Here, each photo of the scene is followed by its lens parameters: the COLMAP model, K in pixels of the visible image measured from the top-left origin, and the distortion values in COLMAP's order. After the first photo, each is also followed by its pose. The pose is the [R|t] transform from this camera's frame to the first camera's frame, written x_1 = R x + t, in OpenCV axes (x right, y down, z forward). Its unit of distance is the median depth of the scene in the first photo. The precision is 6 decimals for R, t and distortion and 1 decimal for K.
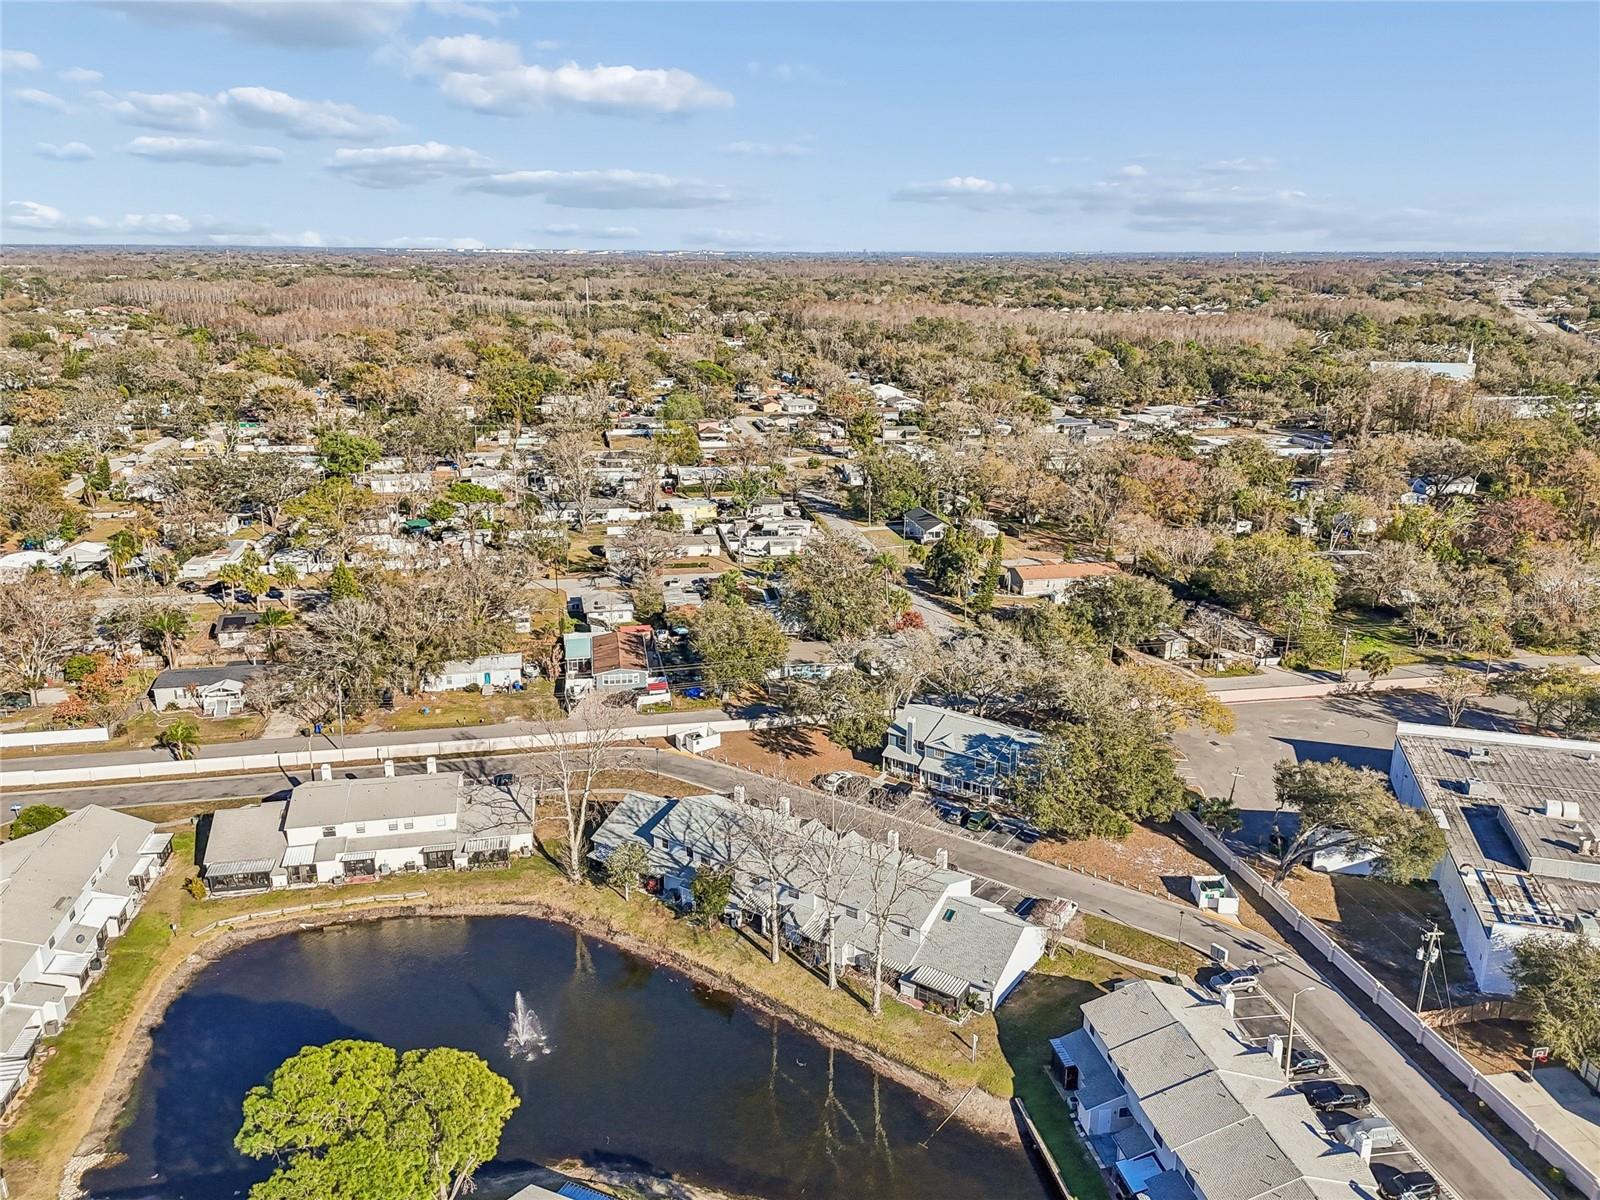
lens RADIAL K [[1199.8, 0, 797.9], [0, 1199.8, 638.0], [0, 0, 1]] dist [0.041043, 0.001562]
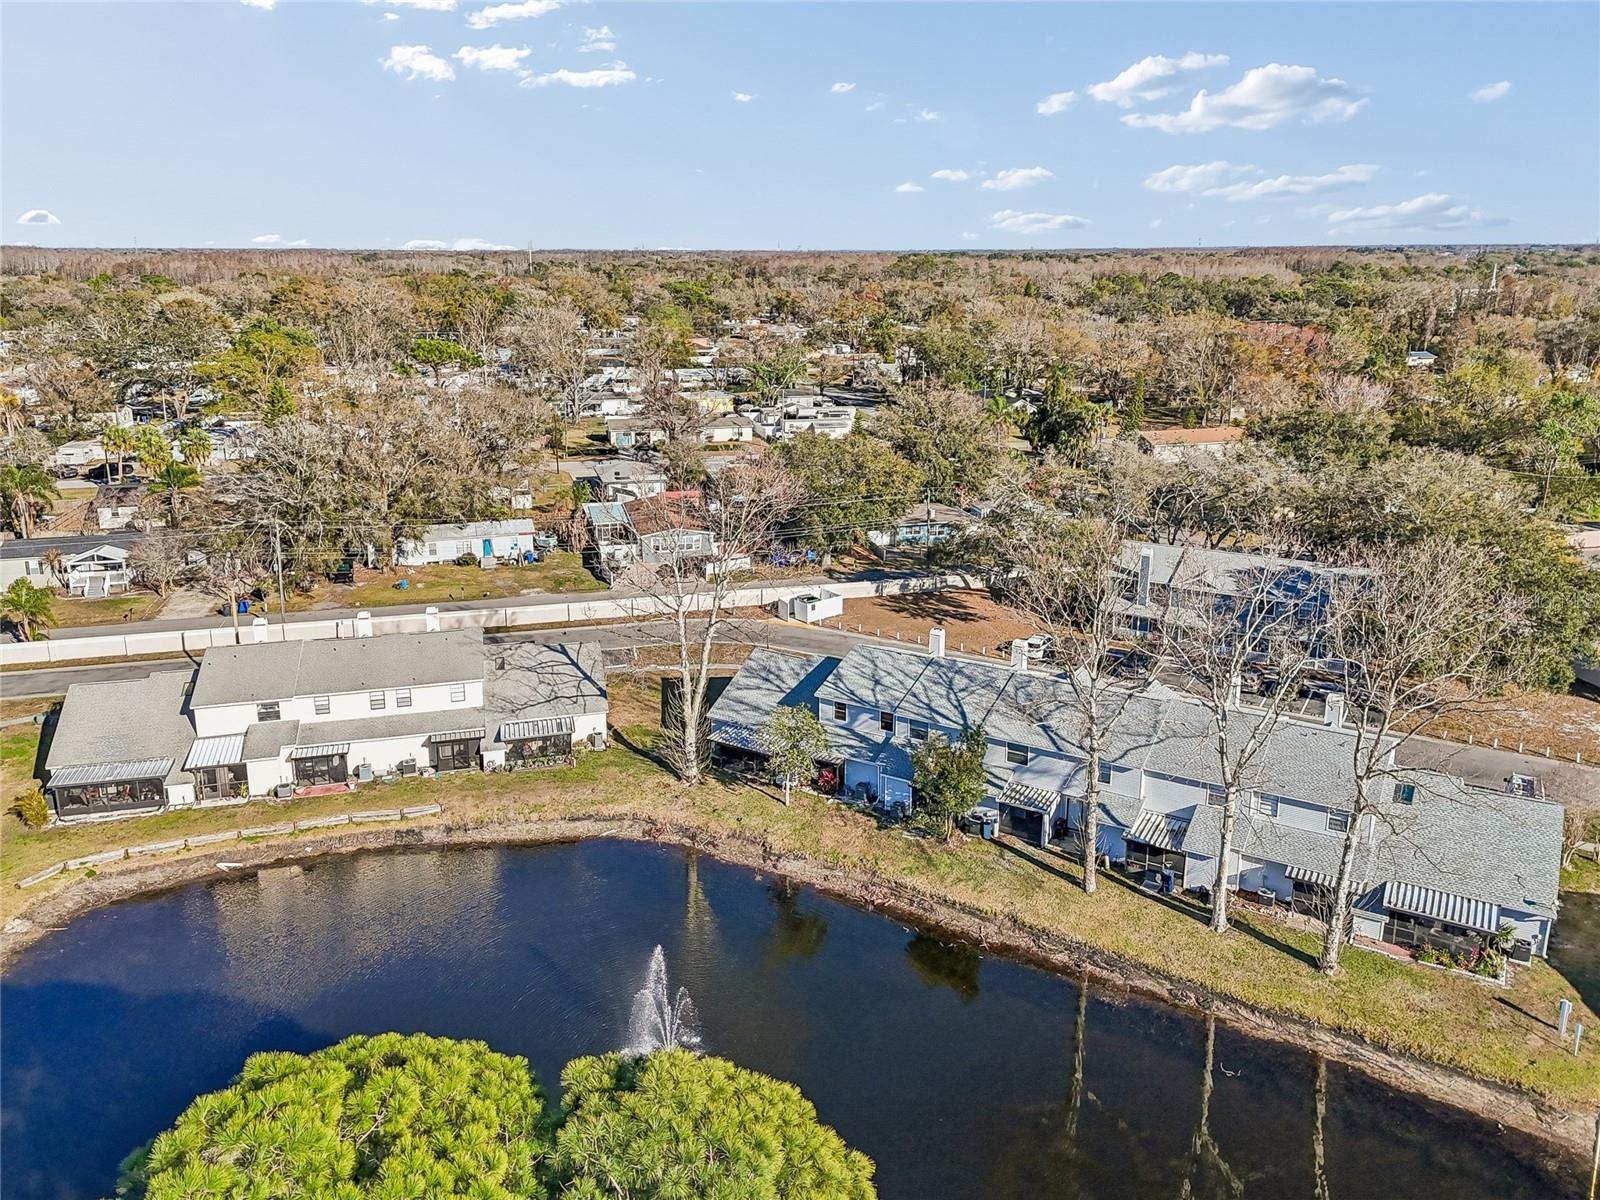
lens RADIAL K [[1192.8, 0, 801.3], [0, 1192.8, 570.5], [0, 0, 1]] dist [0.074944, -0.073393]
pose [[0.997687, -0.020198, 0.064912, -0.166739], [0.024470, 0.997539, -0.065699, 0.138600], [-0.063425, 0.067136, 0.995726, 0.395228]]
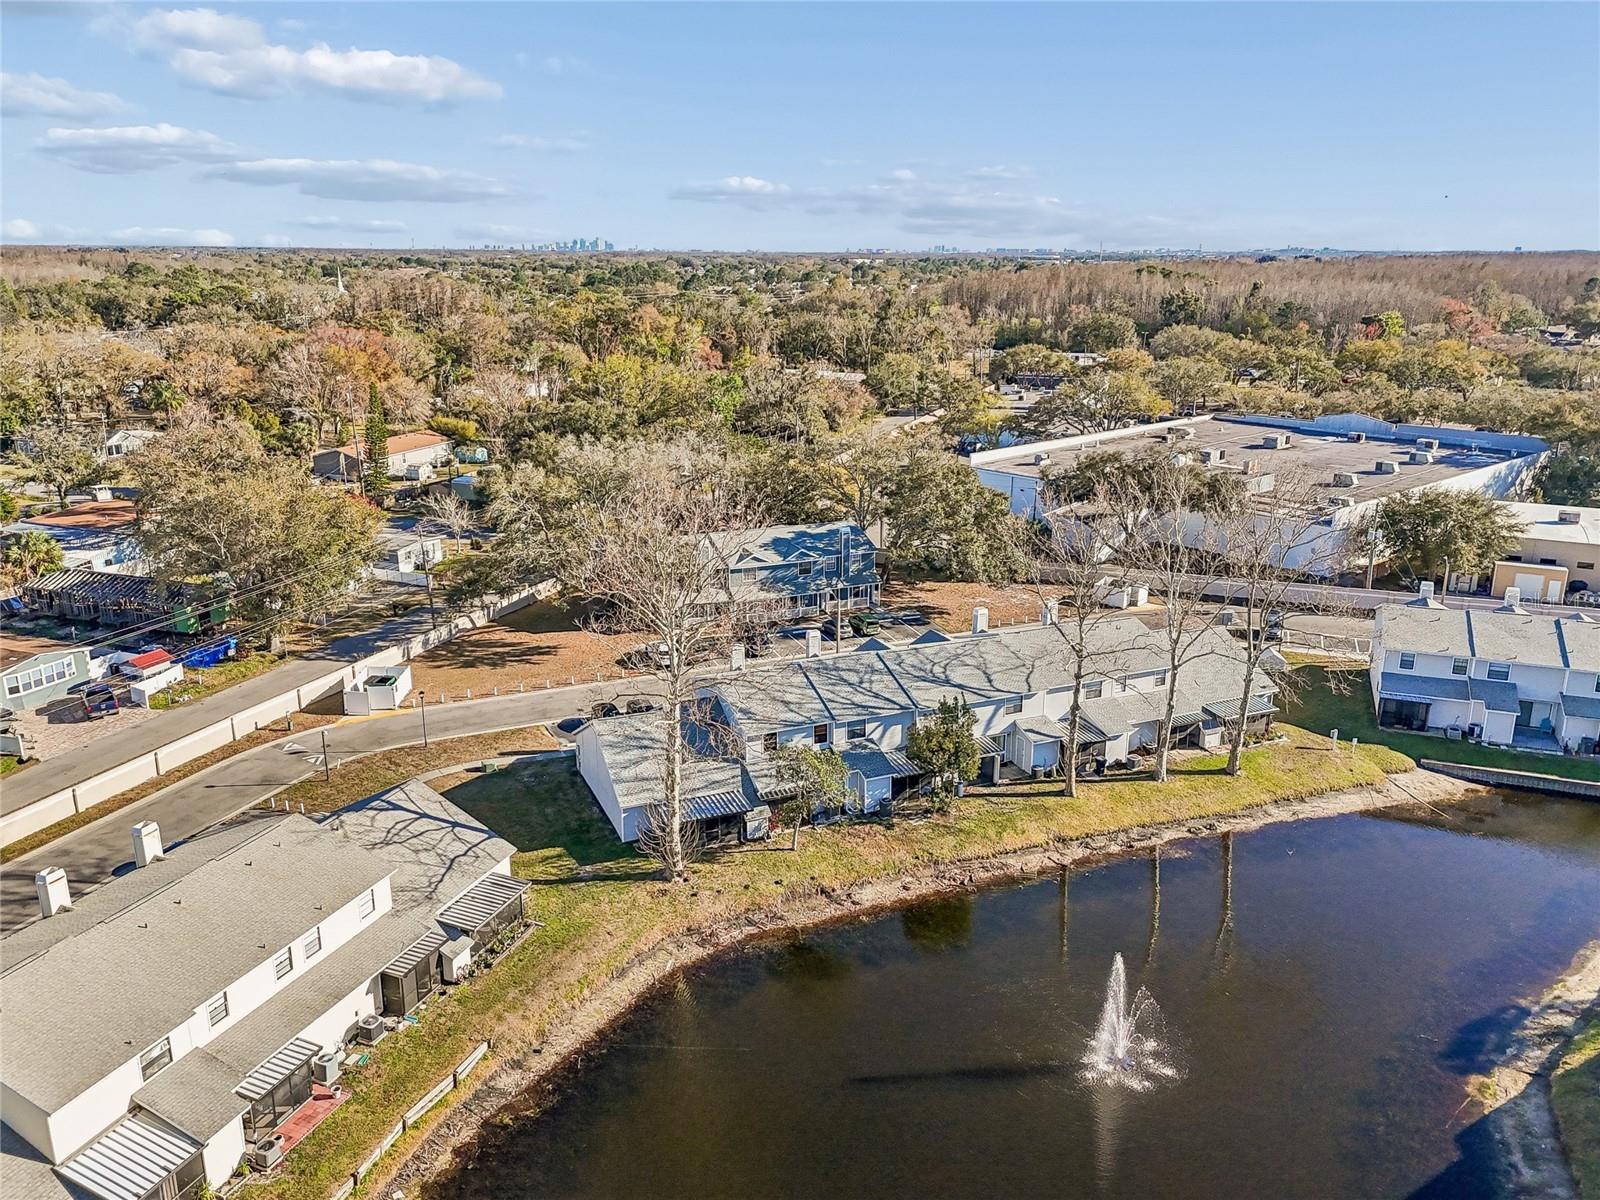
lens RADIAL K [[1199.8, 0, 797.9], [0, 1199.8, 638.0], [0, 0, 1]] dist [0.041043, 0.001562]
pose [[0.530264, -0.262929, 0.806033, -0.547055], [0.275879, 0.952469, 0.129204, 0.053285], [-0.801692, 0.153856, 0.577597, 0.647781]]
